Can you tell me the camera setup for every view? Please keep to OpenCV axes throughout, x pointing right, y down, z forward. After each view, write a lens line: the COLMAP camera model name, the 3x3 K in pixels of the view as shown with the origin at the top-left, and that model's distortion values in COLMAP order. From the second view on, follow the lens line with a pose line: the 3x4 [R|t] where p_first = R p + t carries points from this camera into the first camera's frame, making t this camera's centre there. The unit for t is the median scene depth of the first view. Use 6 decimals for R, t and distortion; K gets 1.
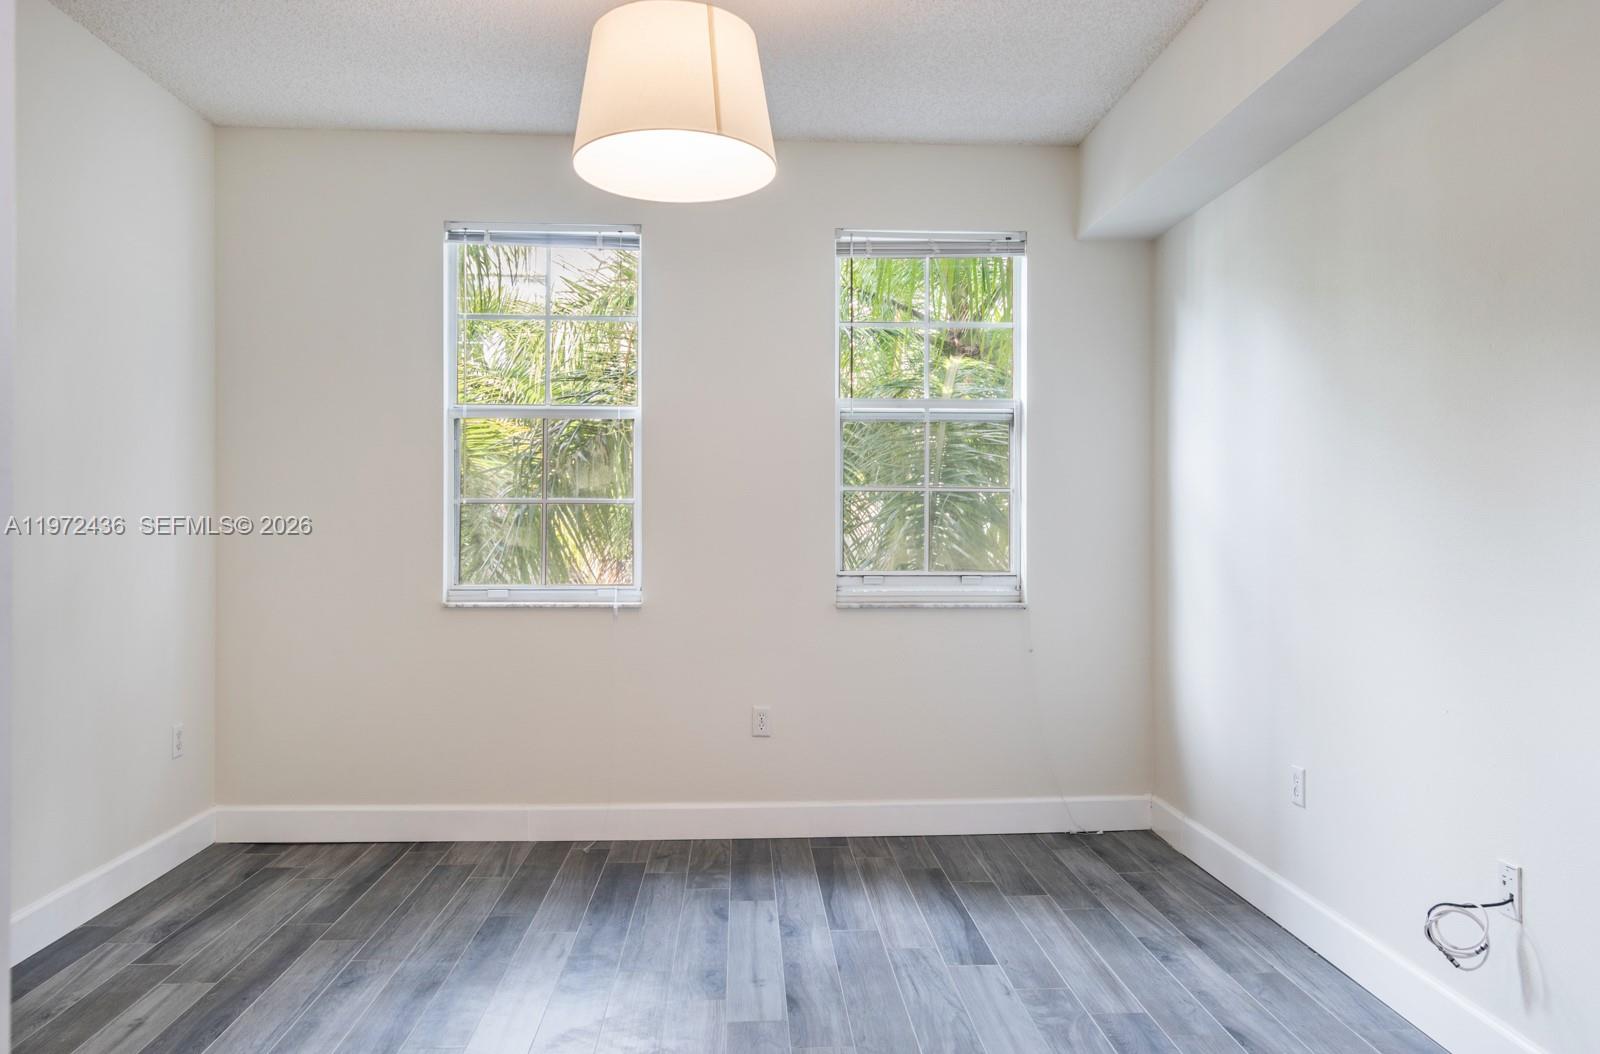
lens RADIAL K [[1146.4, 0, 798.1], [0, 1146.4, 524.1], [0, 0, 1]] dist [-0.002528, -0.004025]
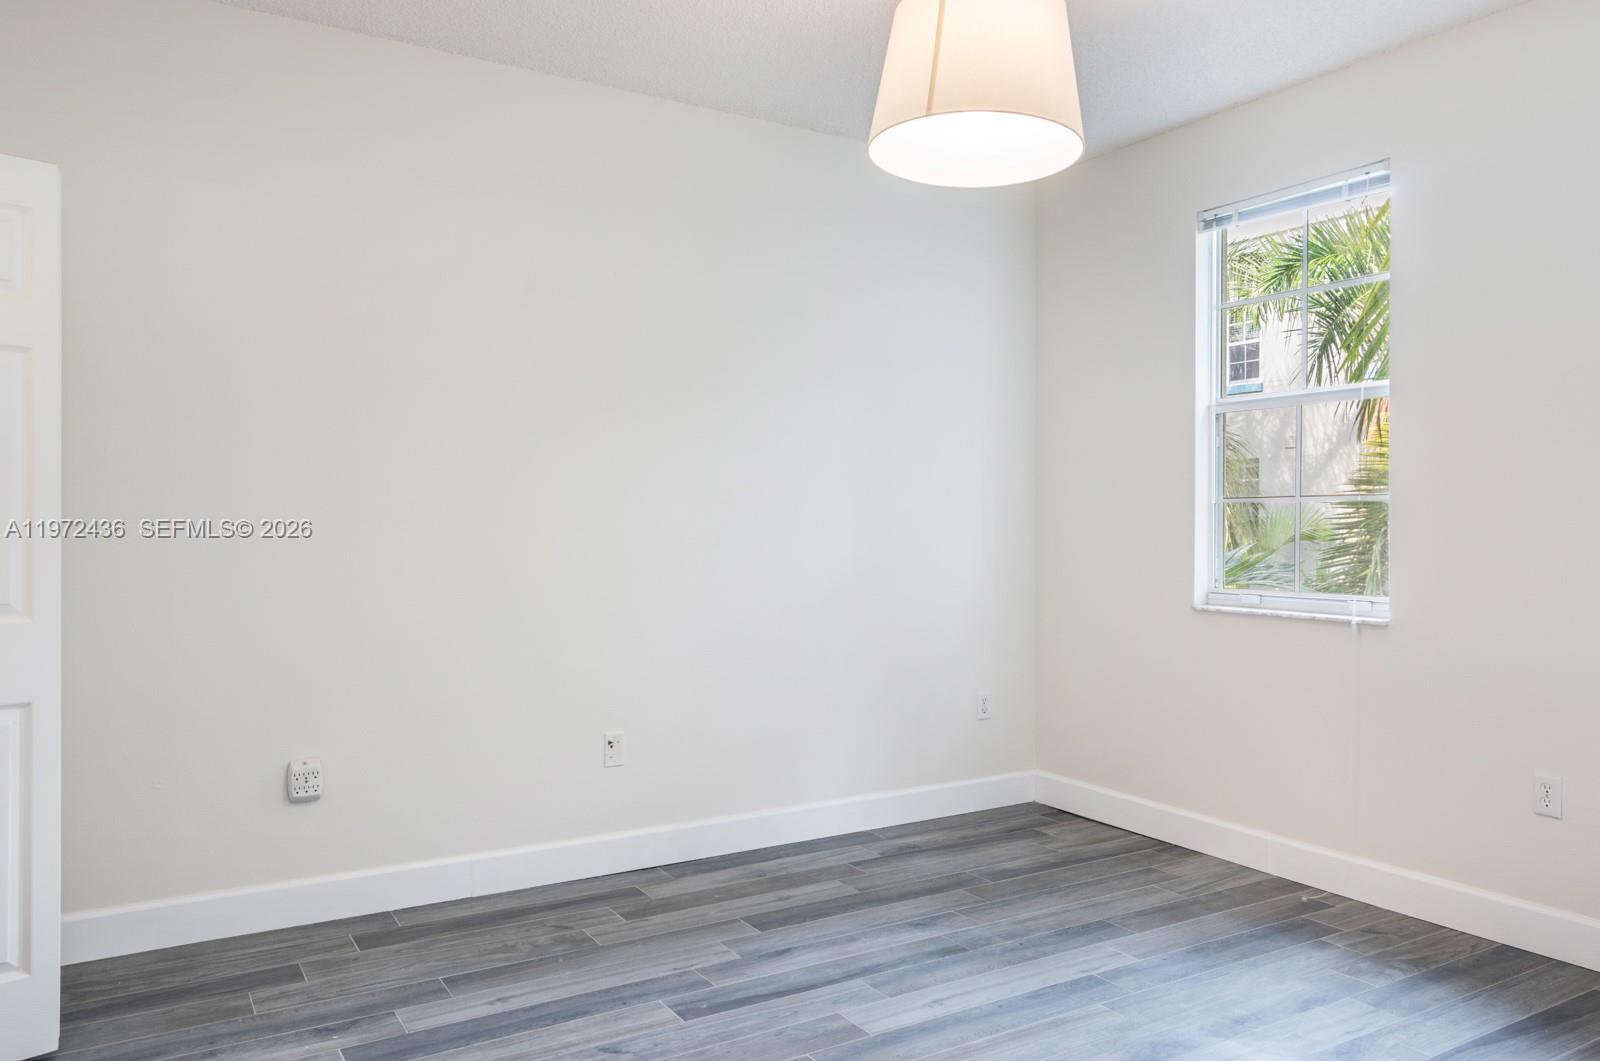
lens RADIAL K [[1146.4, 0, 798.3], [0, 1146.4, 532.3], [0, 0, 1]] dist [-0.002528, -0.004025]
pose [[0.467781, 0.003251, -0.883839, 0.430907], [0.001981, 0.999987, 0.004726, 0.001463], [0.883842, -0.003962, 0.467768, 0.271572]]
